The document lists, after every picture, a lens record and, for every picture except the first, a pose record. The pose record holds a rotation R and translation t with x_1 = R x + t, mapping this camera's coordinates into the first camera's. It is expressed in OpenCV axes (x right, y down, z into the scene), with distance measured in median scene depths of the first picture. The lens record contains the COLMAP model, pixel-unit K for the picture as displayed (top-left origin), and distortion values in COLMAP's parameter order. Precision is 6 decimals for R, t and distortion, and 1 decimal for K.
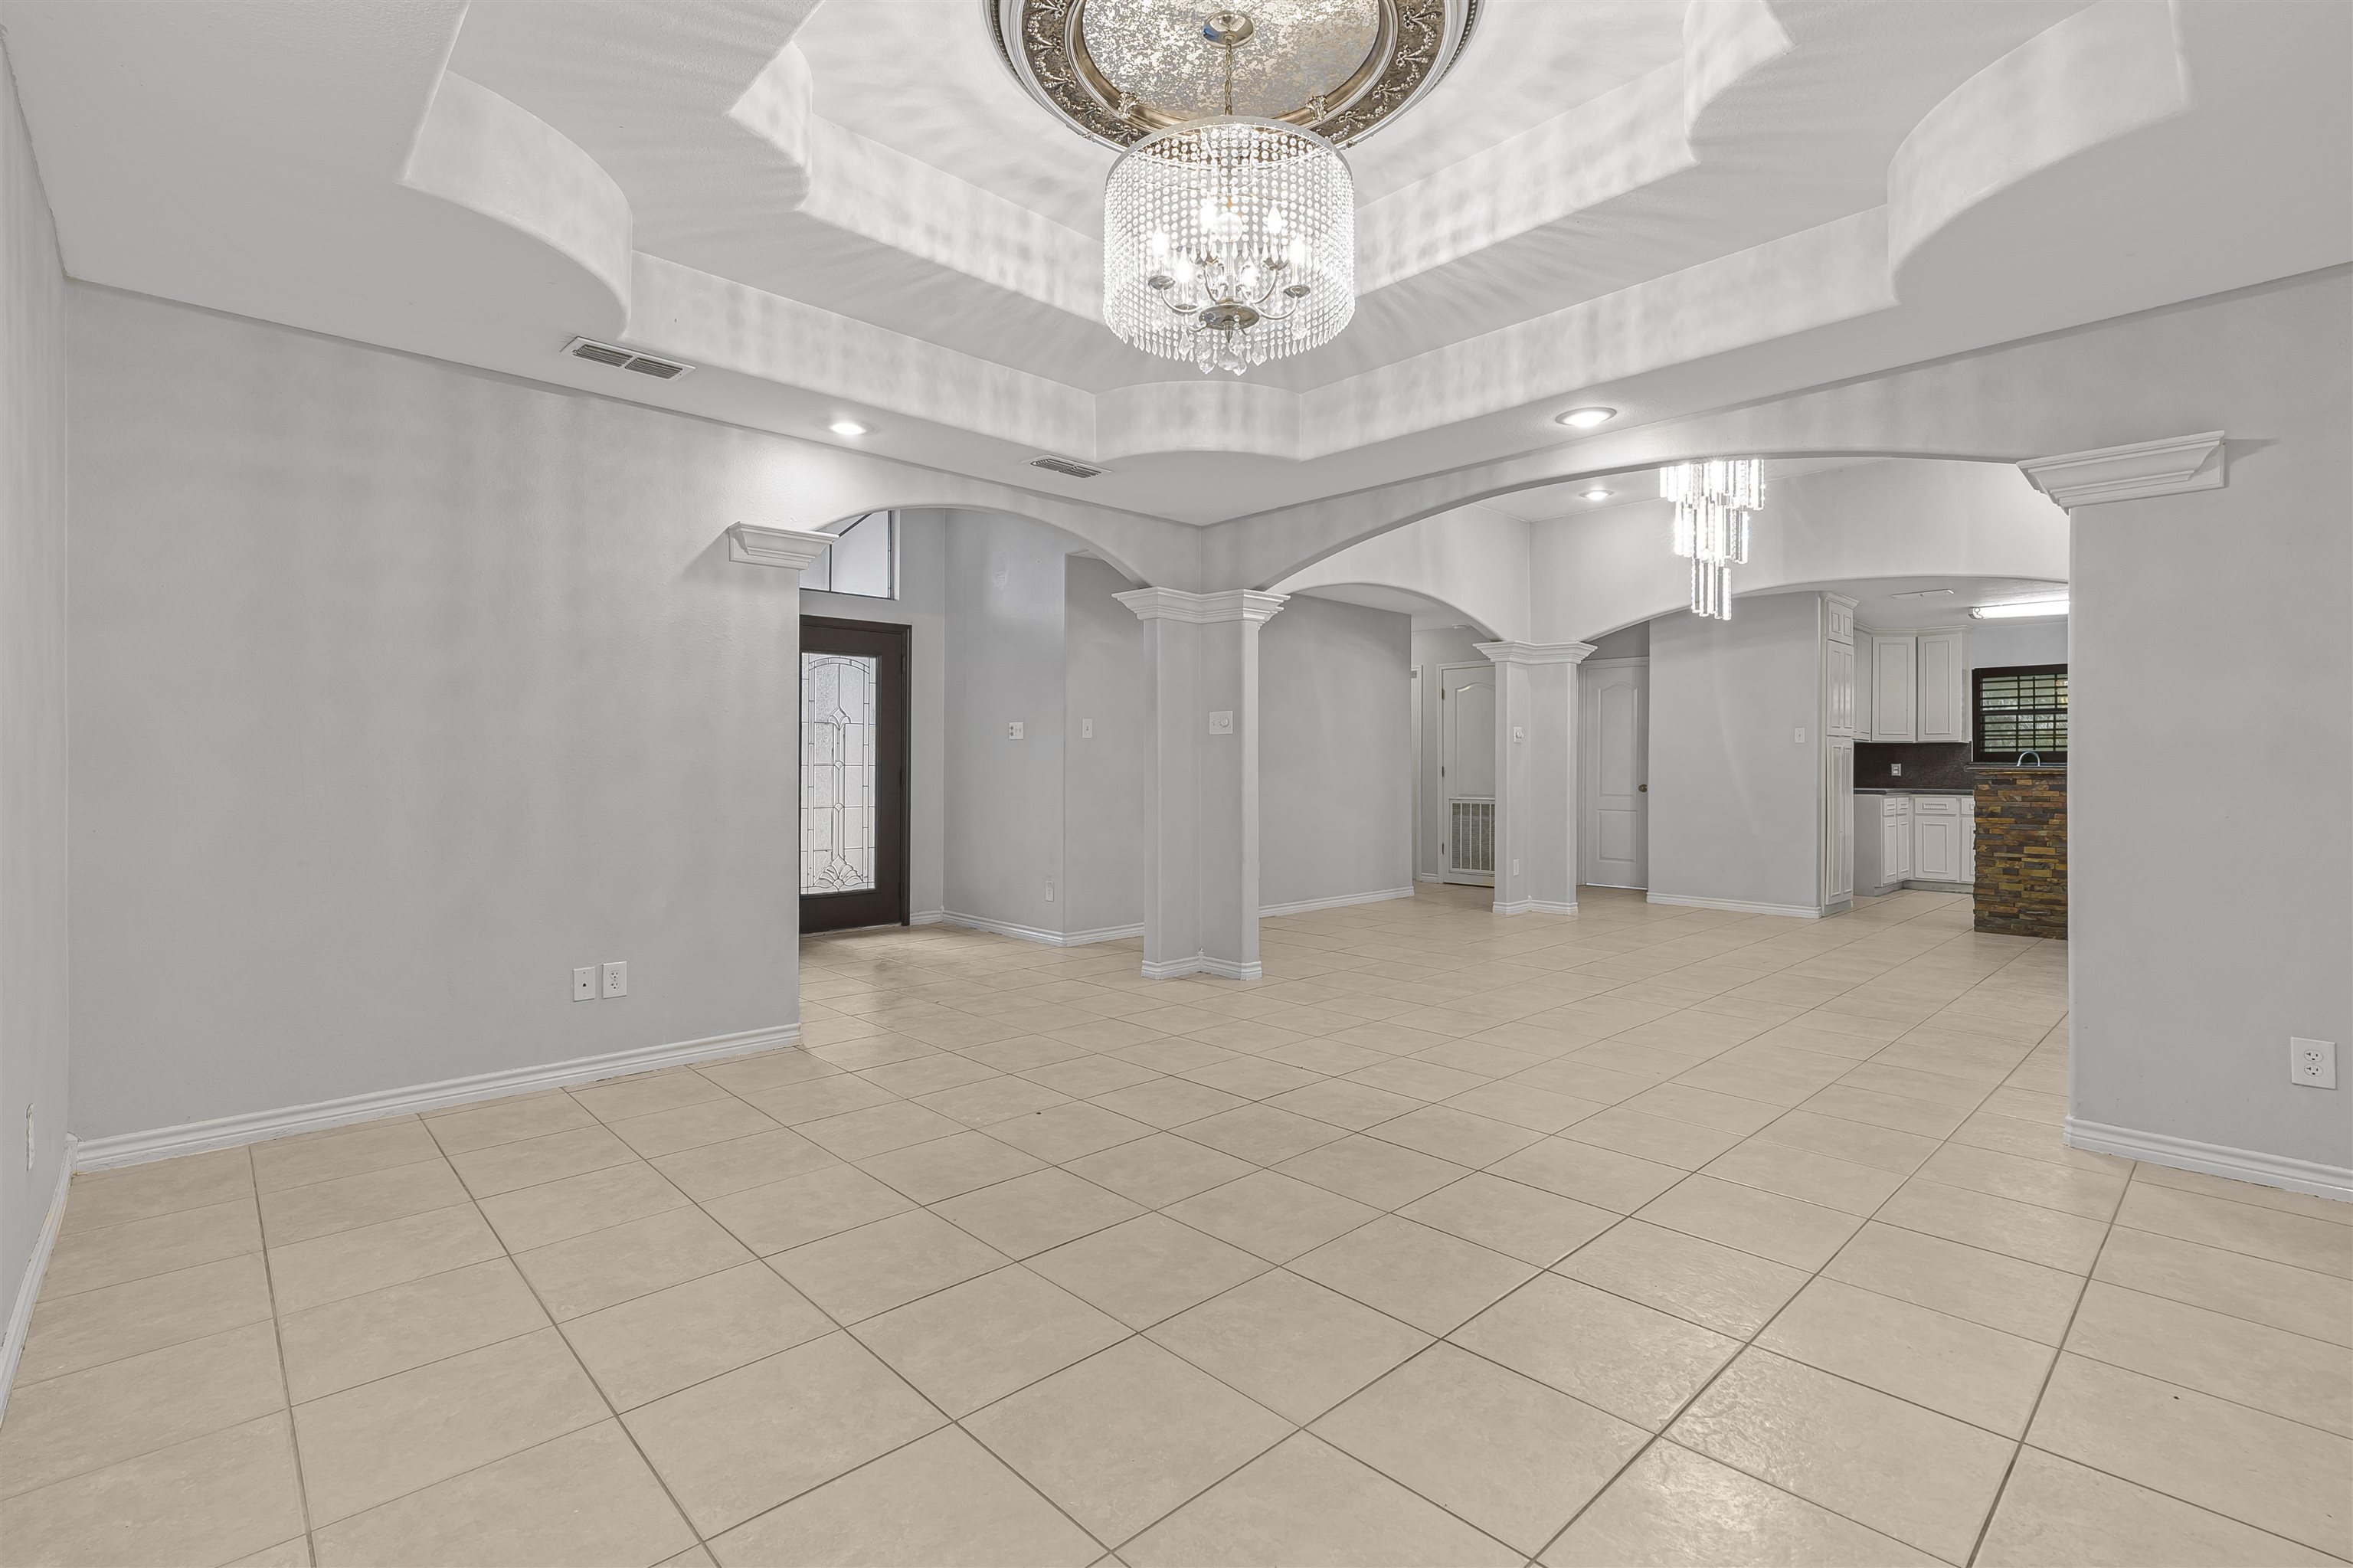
lens RADIAL K [[1093.9, 0, 1232.2], [0, 1093.9, 800.1], [0, 0, 1]] dist [-0.043147, 0.011333]
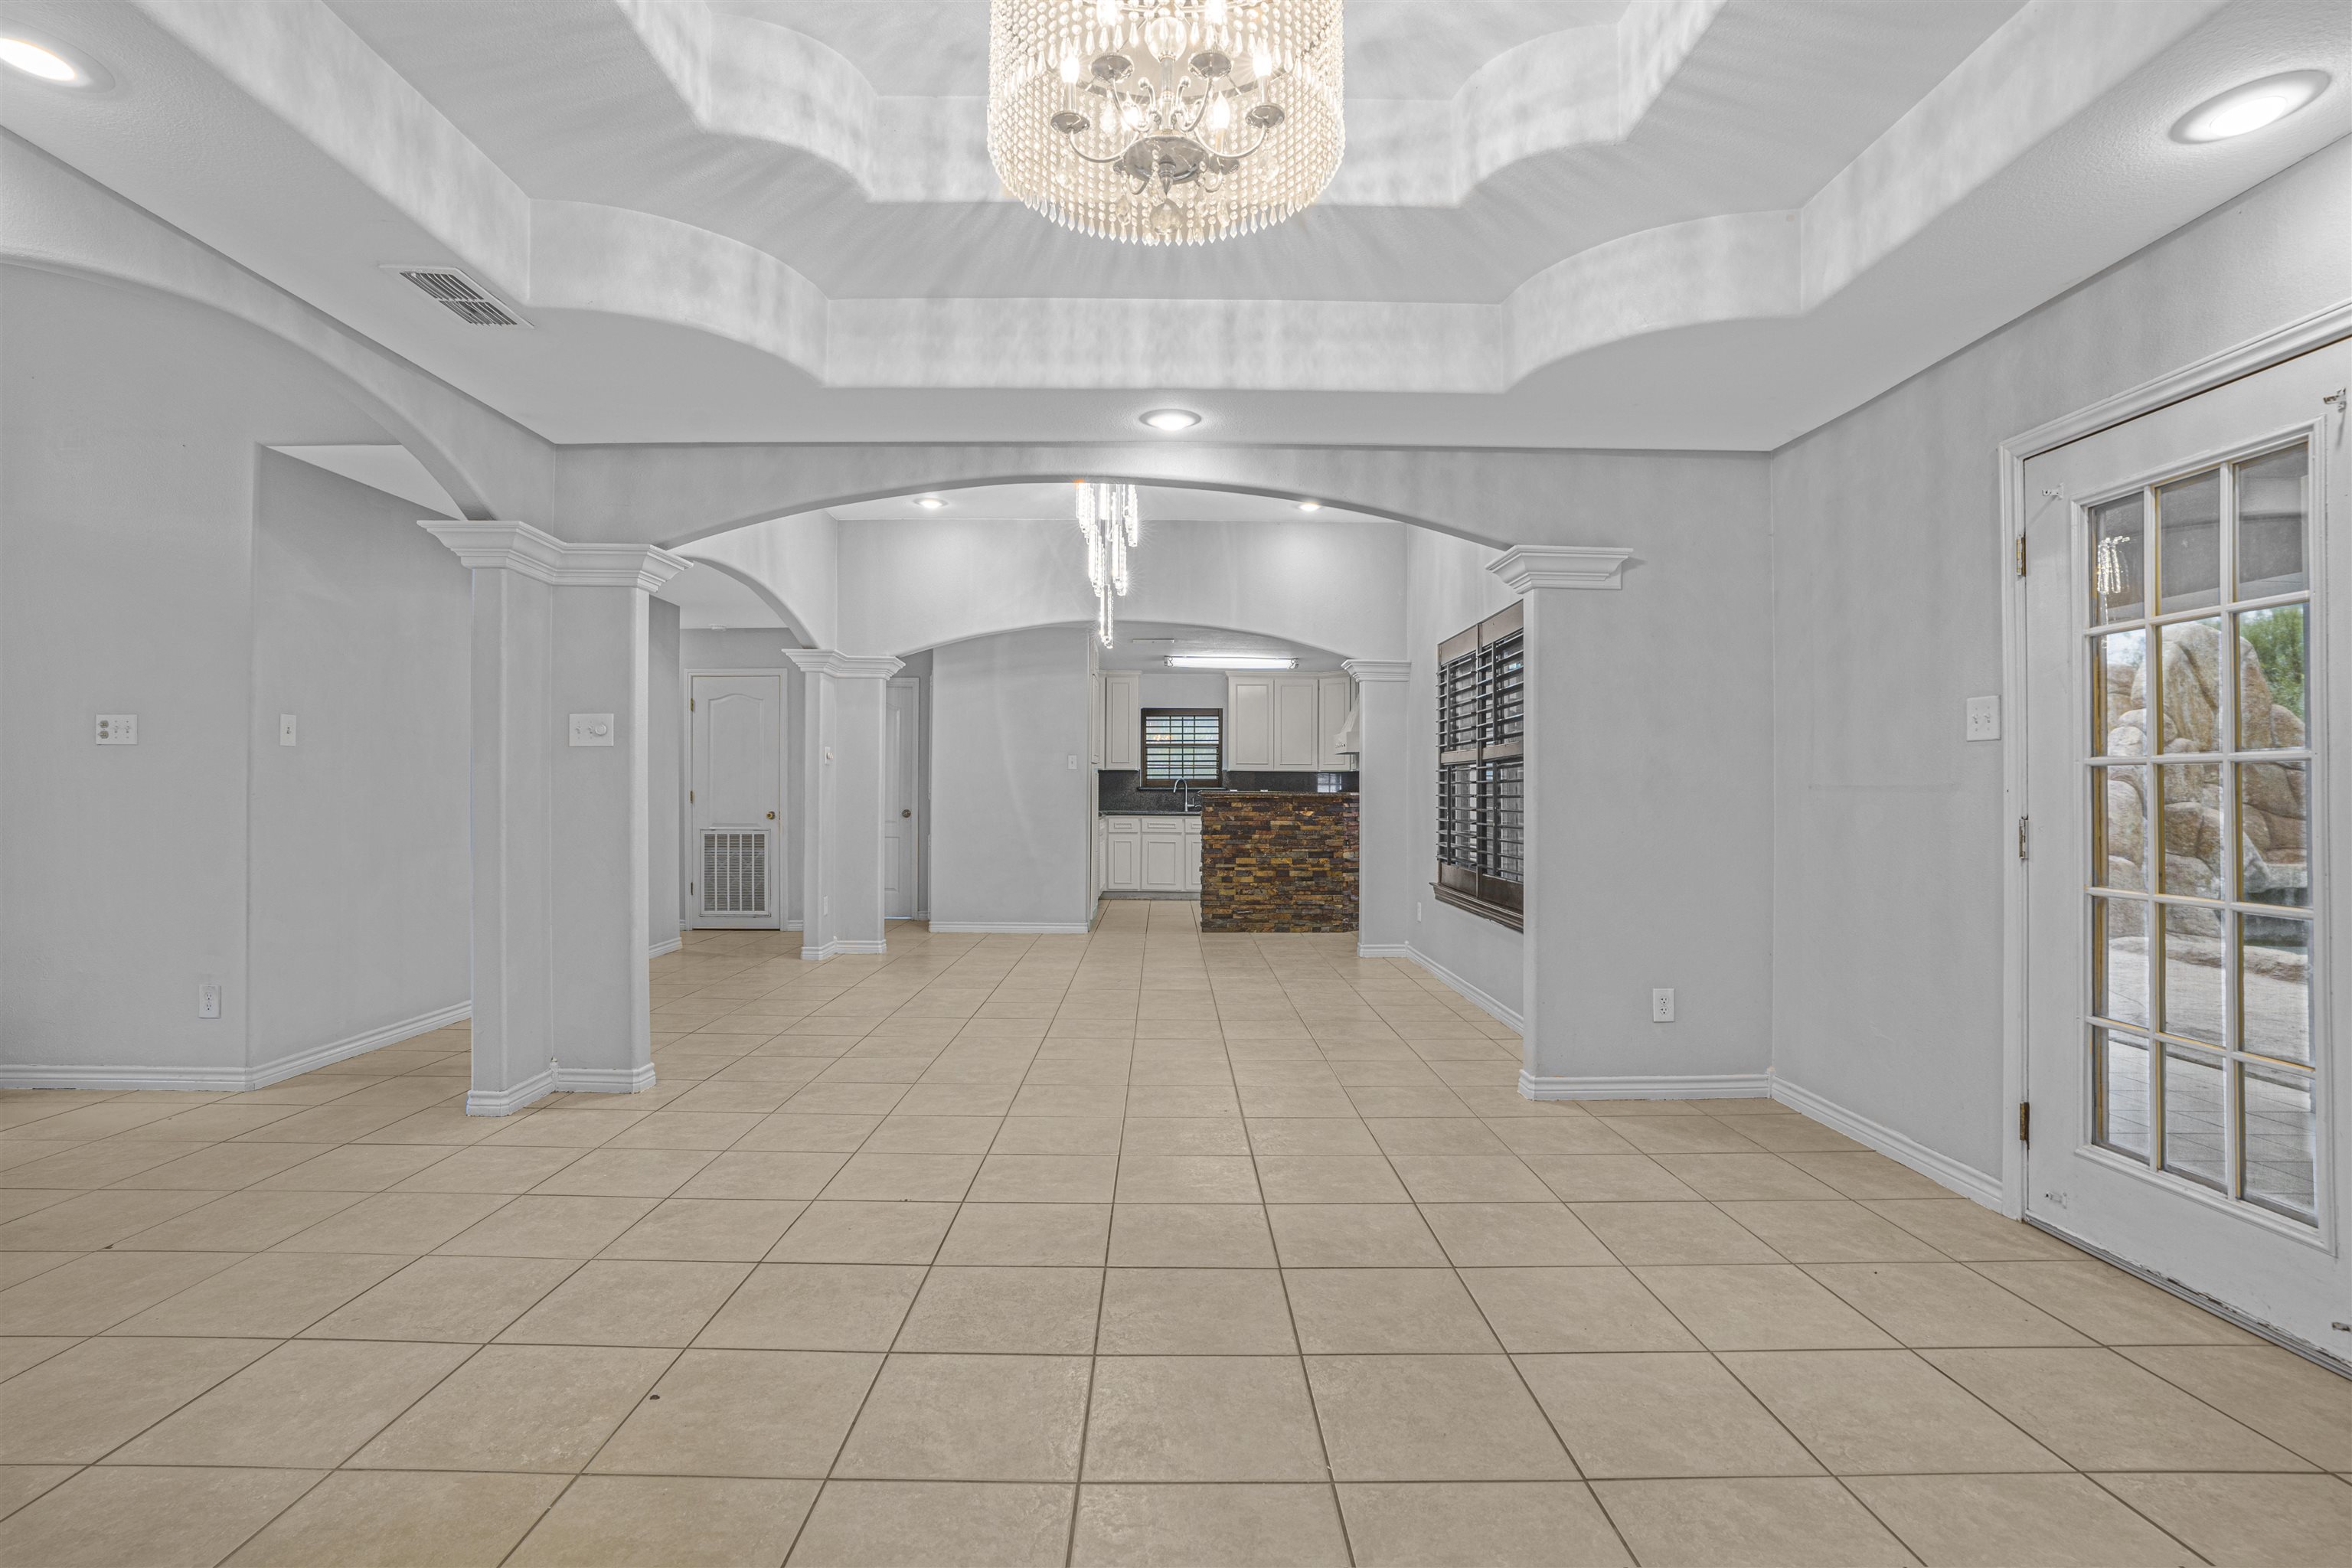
lens RADIAL K [[1093.4, 0, 1191.0], [0, 1093.4, 796.1], [0, 0, 1]] dist [-0.043147, 0.011333]
pose [[0.689996, -0.001415, 0.723812, -0.313974], [0.018913, 0.999692, -0.016076, -0.012882], [-0.723566, 0.024782, 0.689810, 0.318049]]
